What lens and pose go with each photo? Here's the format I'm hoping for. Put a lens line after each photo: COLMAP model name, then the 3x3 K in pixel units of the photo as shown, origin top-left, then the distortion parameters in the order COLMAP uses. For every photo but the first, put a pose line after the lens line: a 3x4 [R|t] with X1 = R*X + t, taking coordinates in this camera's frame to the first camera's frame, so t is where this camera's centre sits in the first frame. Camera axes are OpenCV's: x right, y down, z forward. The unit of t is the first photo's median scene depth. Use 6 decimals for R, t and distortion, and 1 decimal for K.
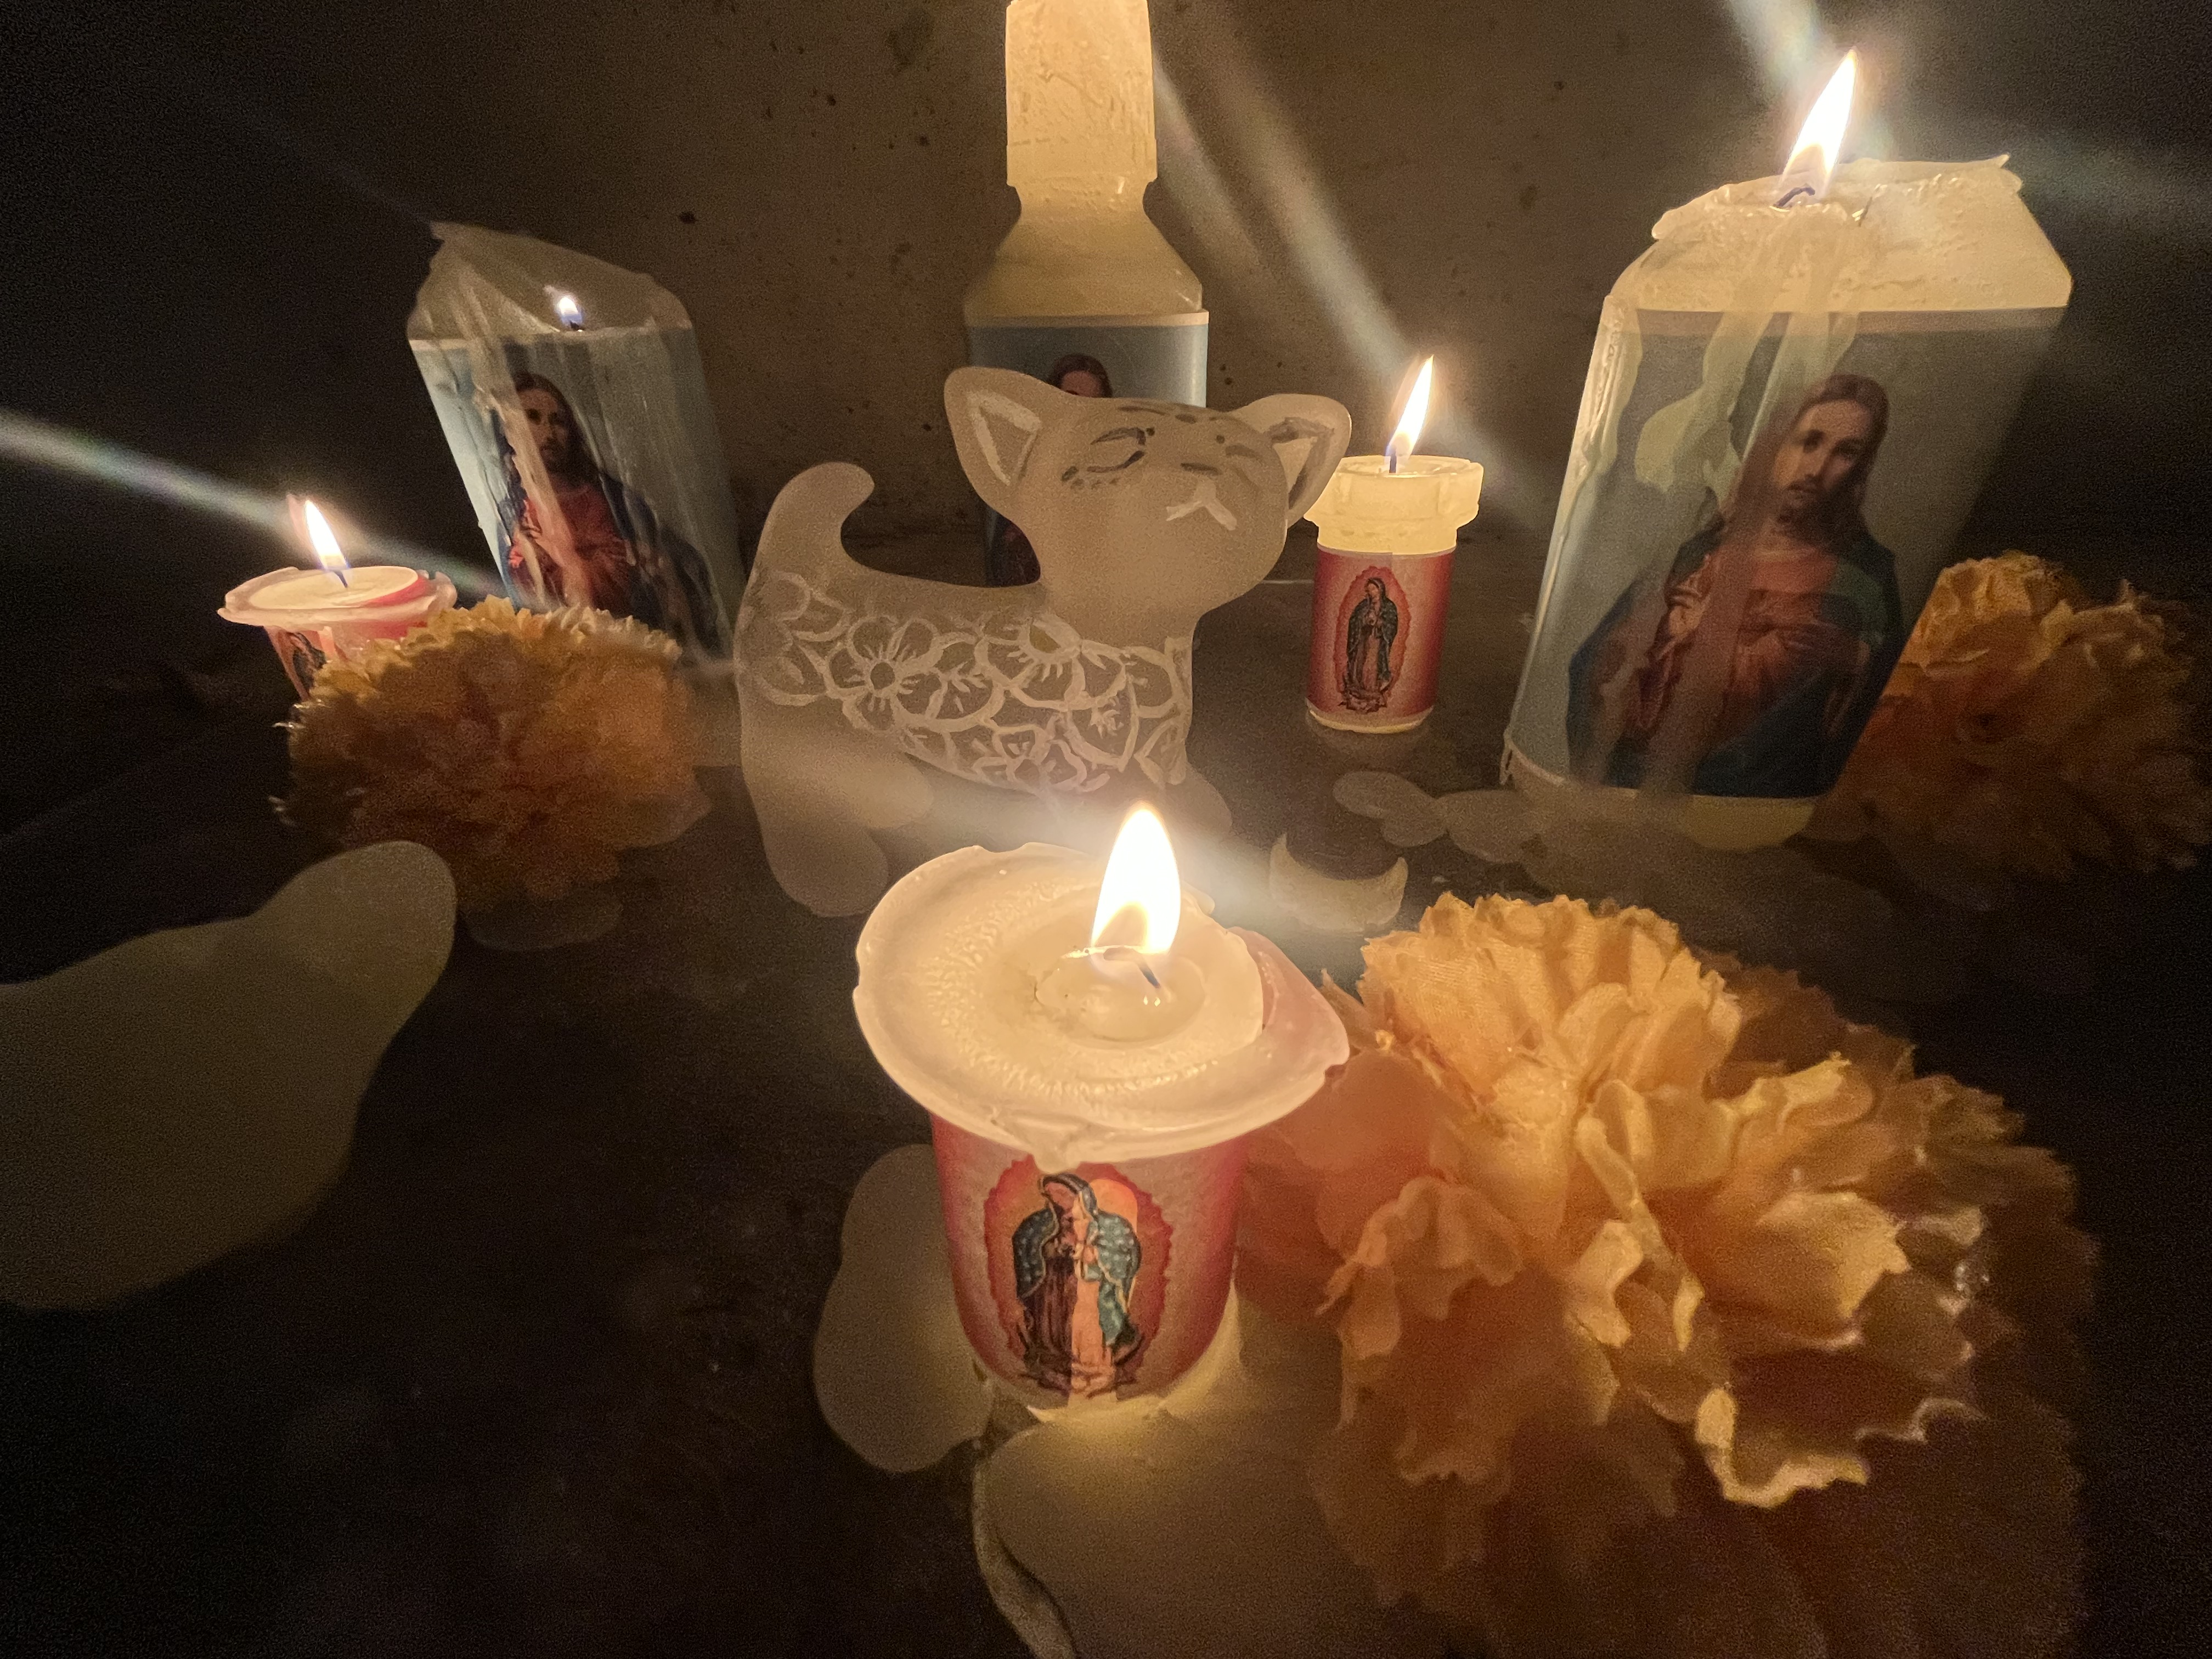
lens RADIAL K [[916.9, 0, 1099.3], [0, 916.9, 825.5], [0, 0, 1]] dist [-0.003020, 0.000361]
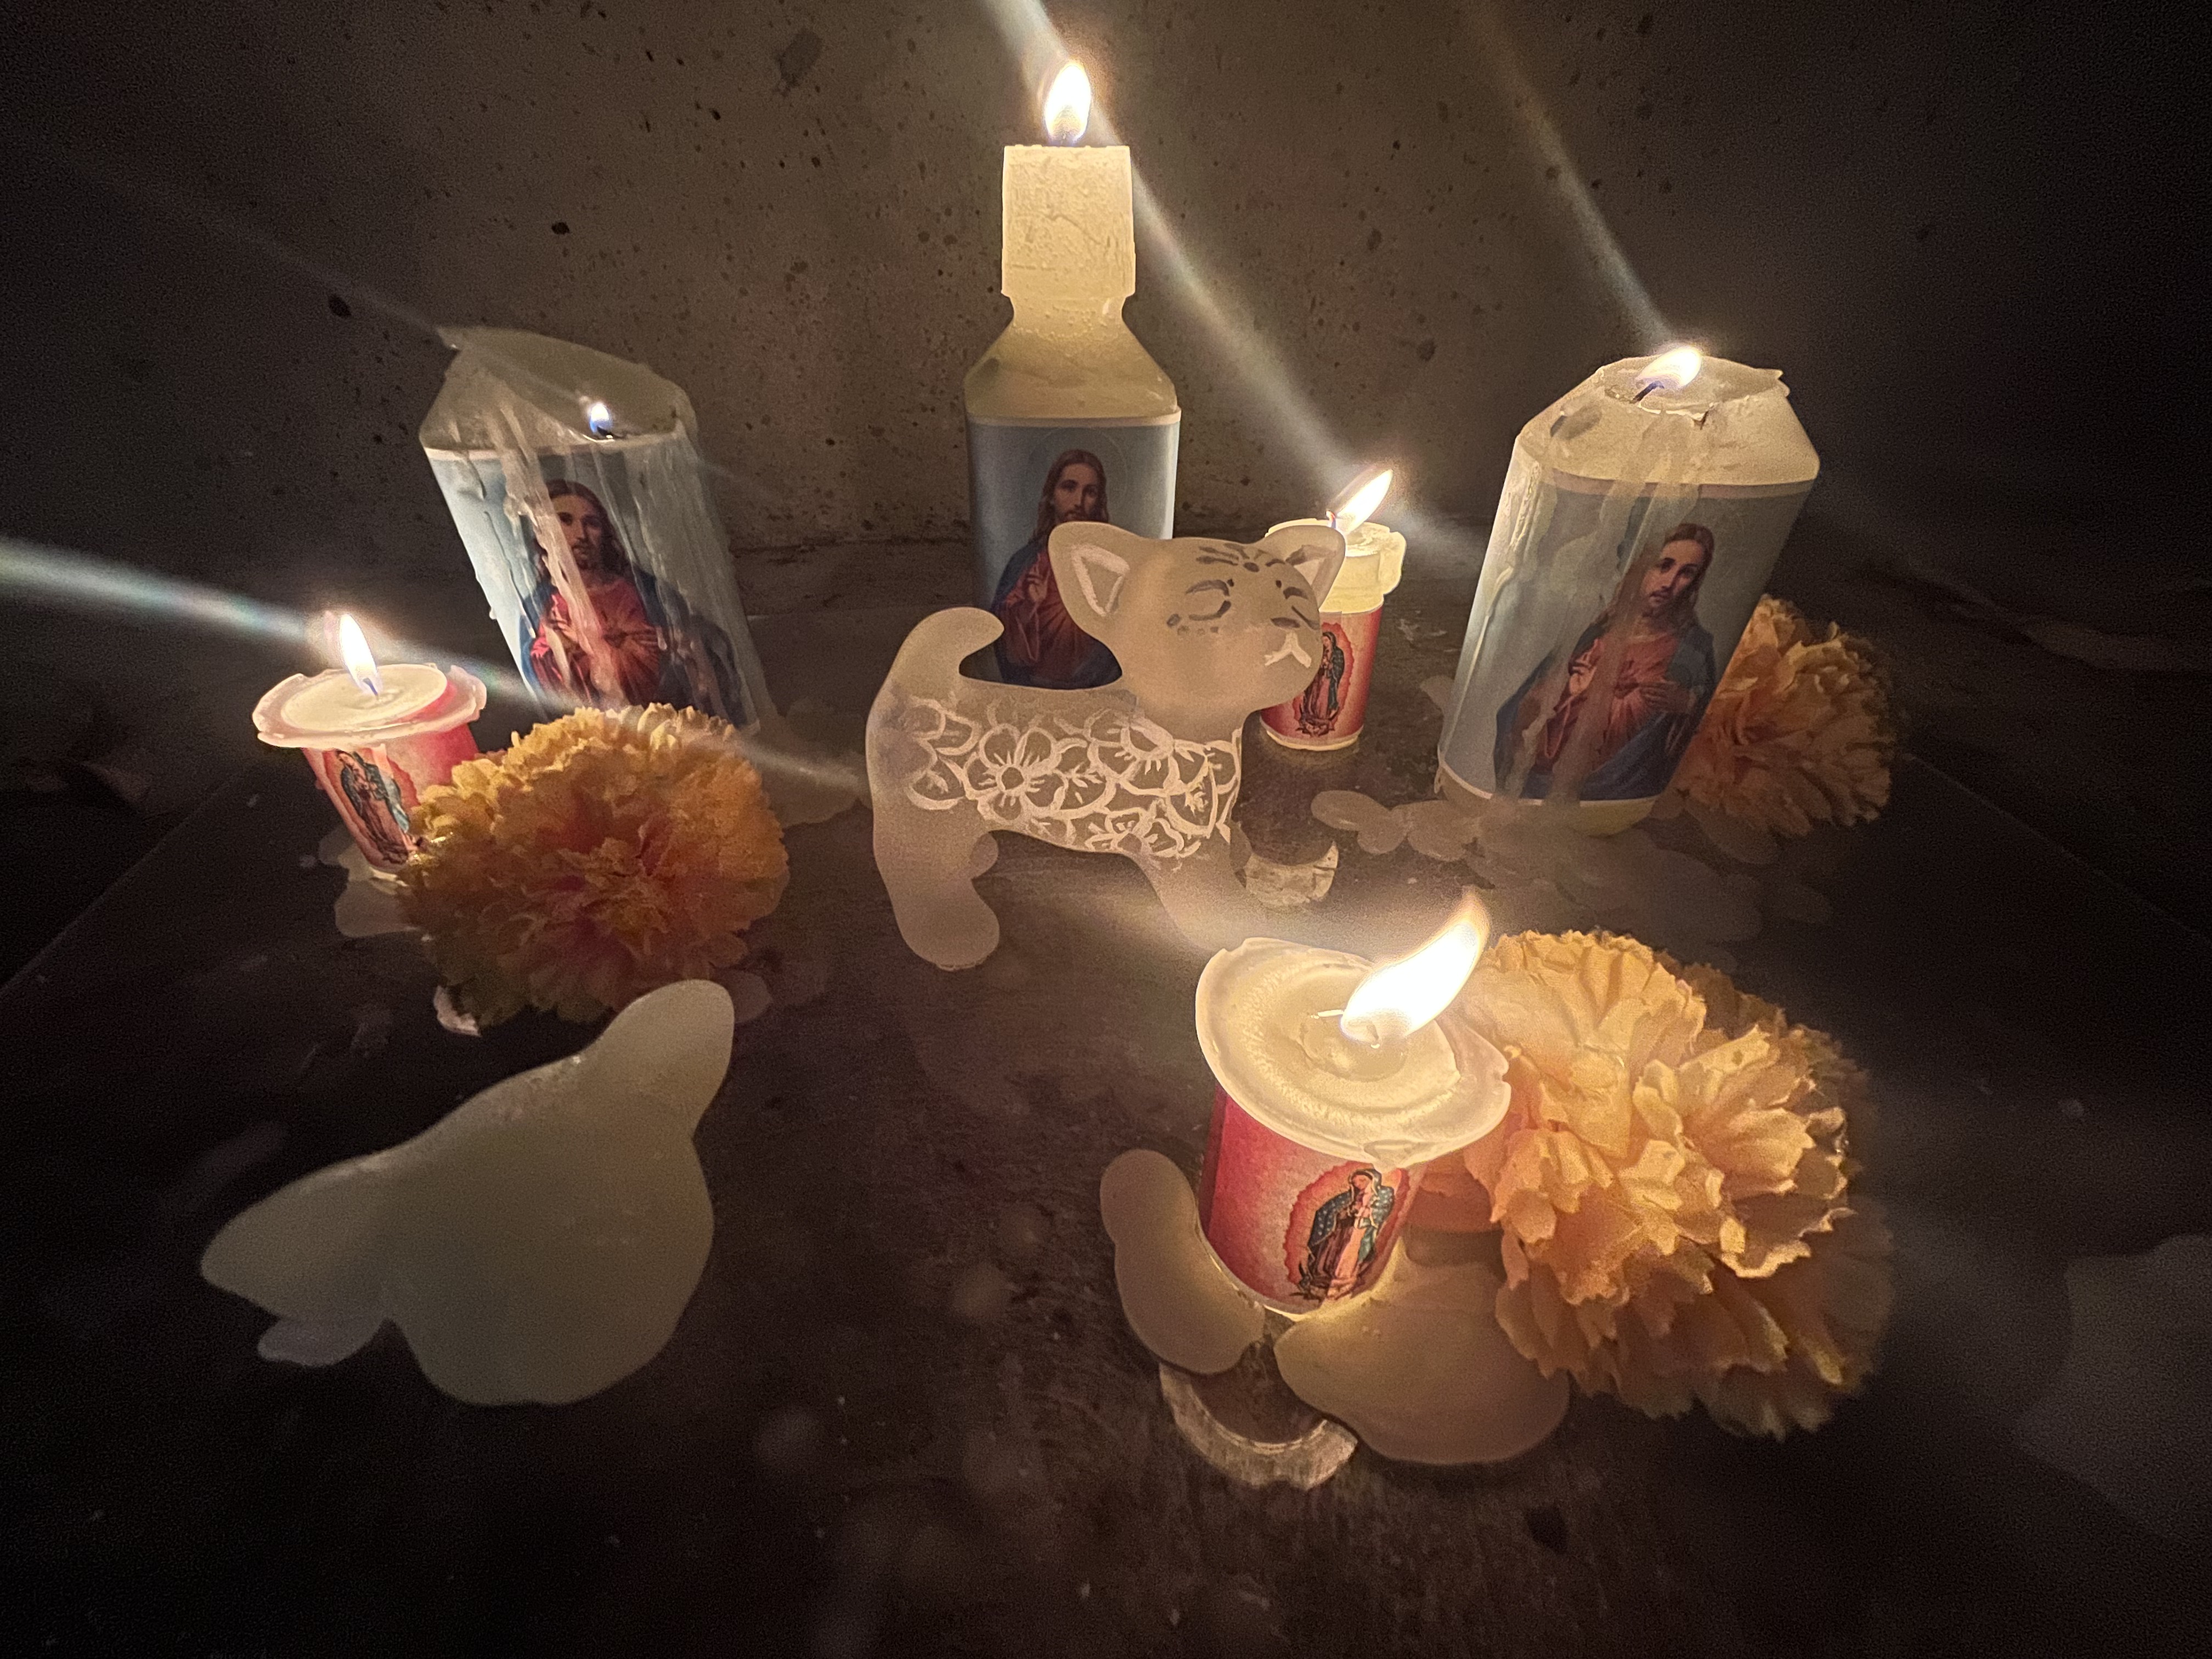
lens RADIAL K [[910.6, 0, 1106.0], [0, 910.6, 829.5], [0, 0, 1]] dist [-0.003125, -0.000236]
pose [[0.974866, -0.098492, 0.199837, -0.366580], [0.082484, 0.992794, 0.086930, -0.192274], [-0.206959, -0.068262, 0.975965, -0.212147]]
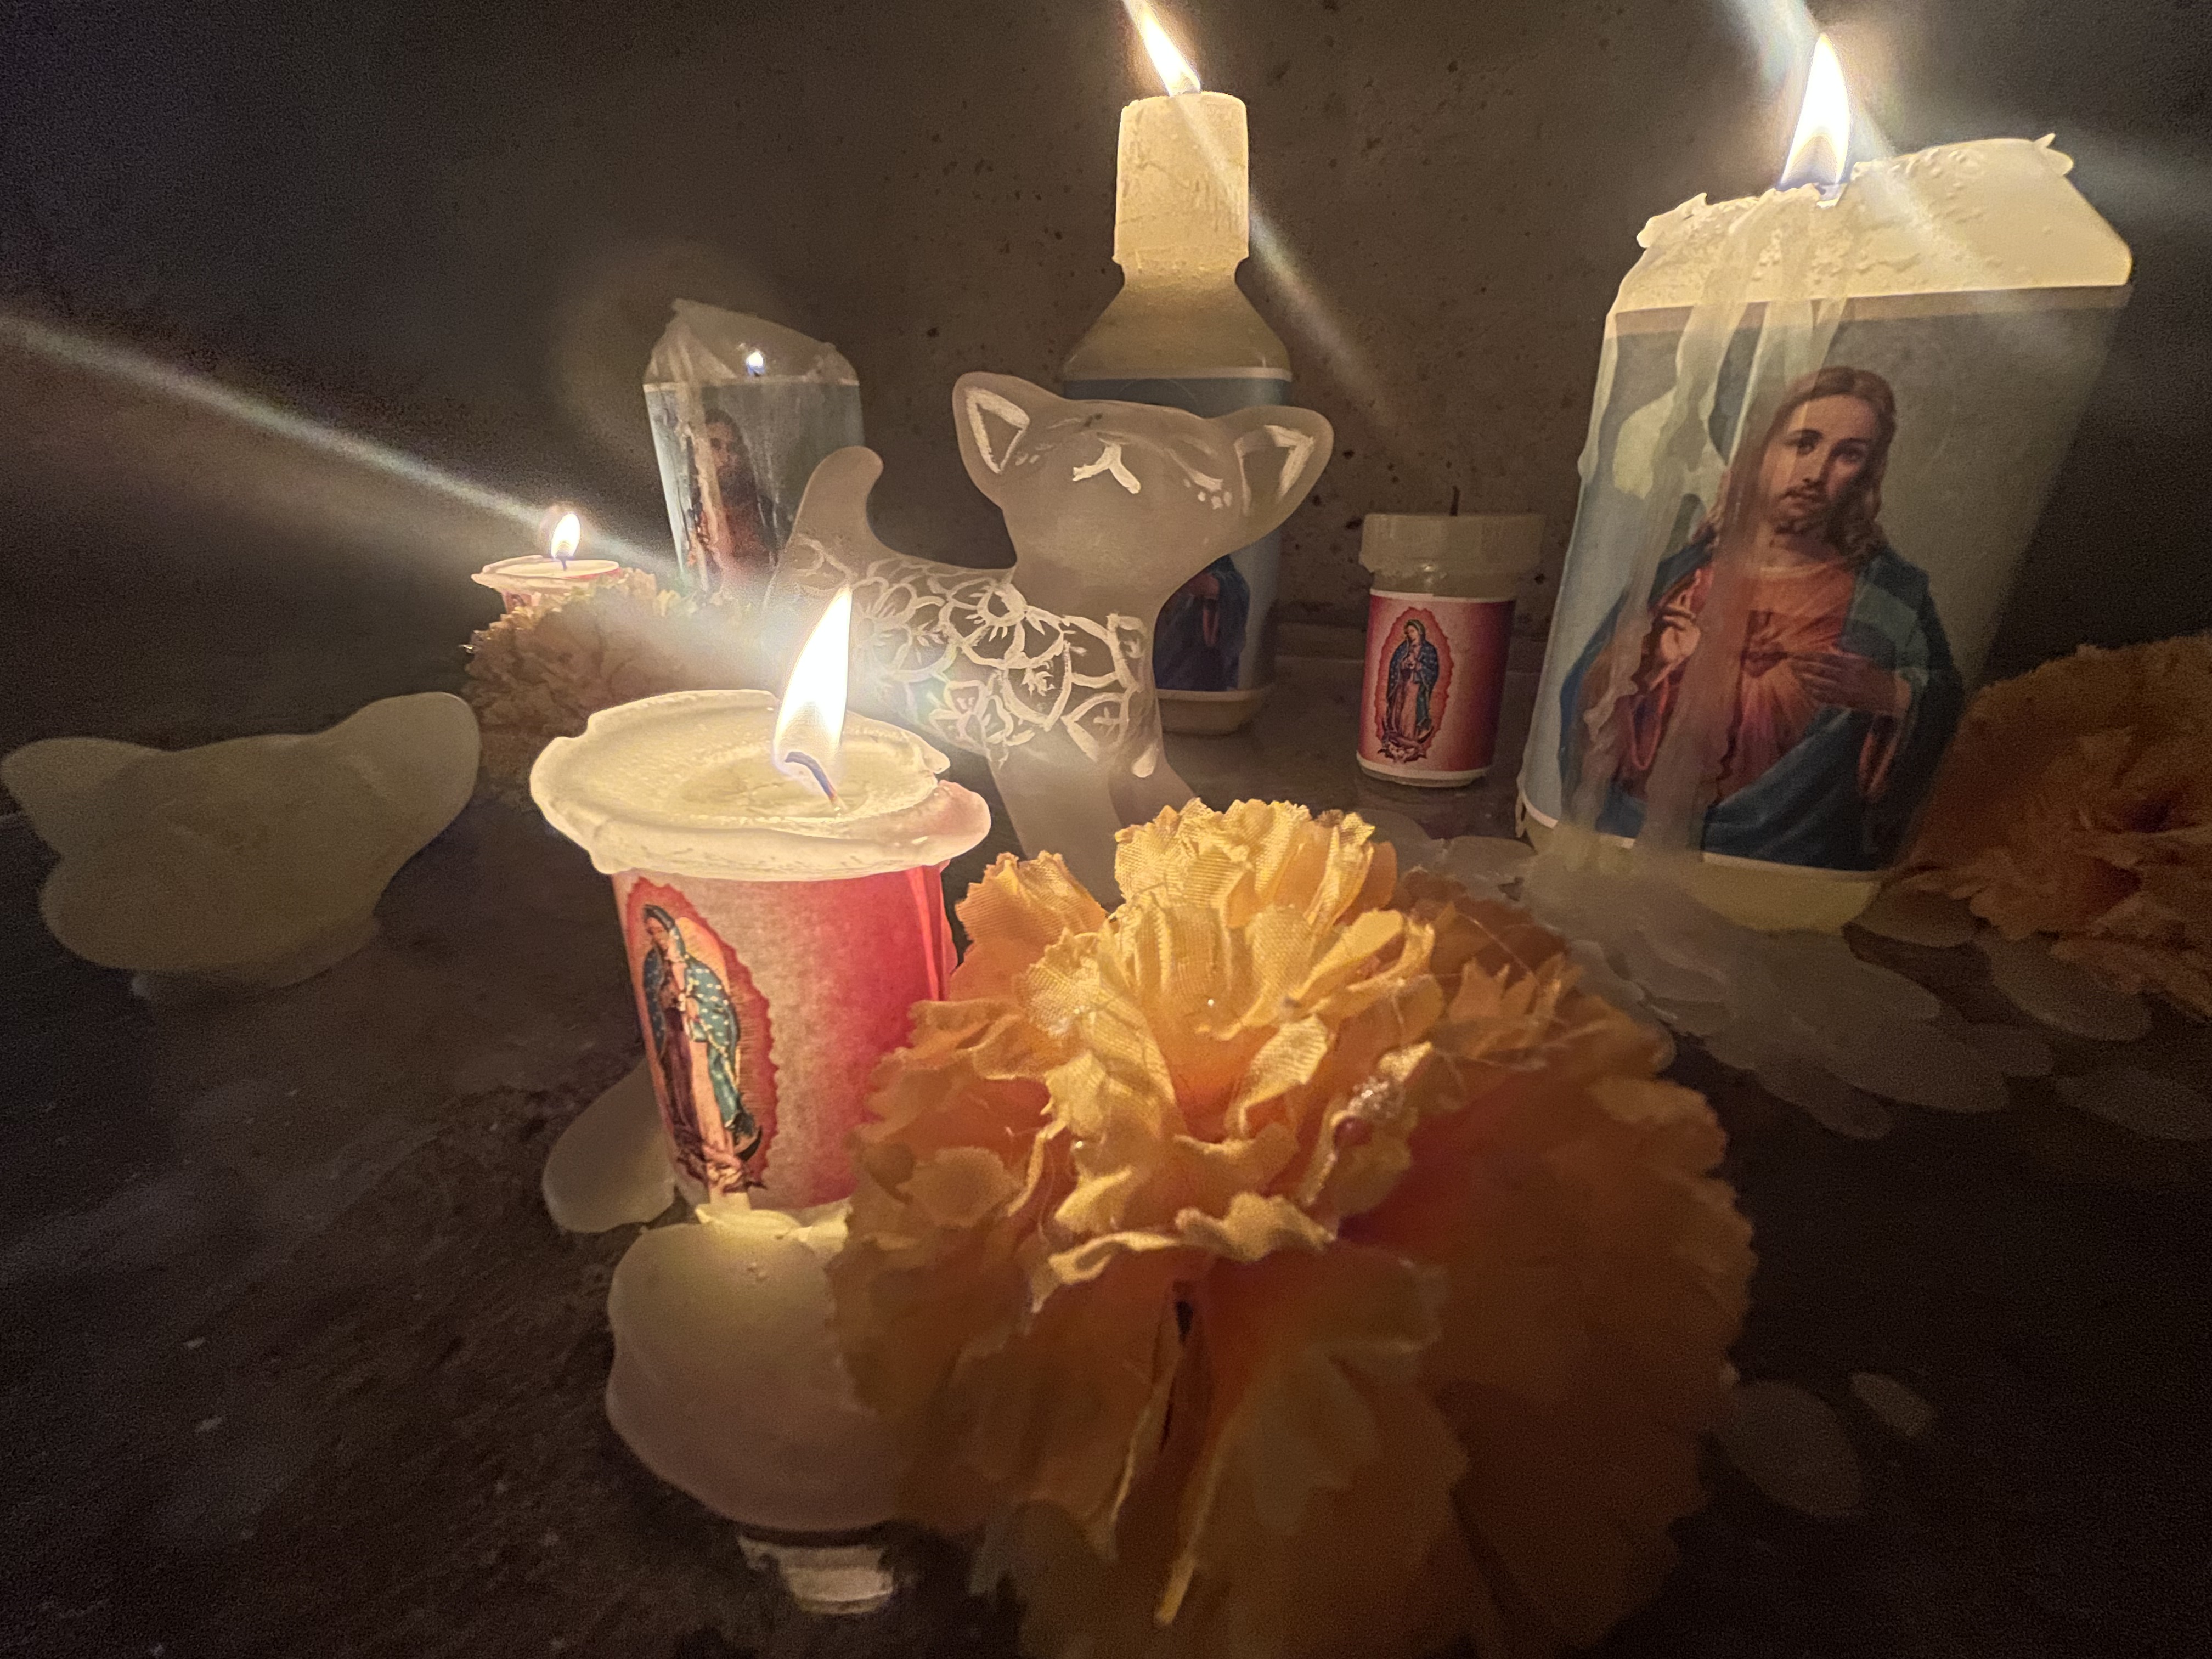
lens RADIAL K [[916.9, 0, 1099.3], [0, 916.9, 825.5], [0, 0, 1]] dist [-0.003020, 0.000361]
pose [[0.957406, 0.129912, -0.257871, 0.364910], [-0.163760, 0.979849, -0.114361, 0.156907], [0.237817, 0.151719, 0.959387, 0.022797]]
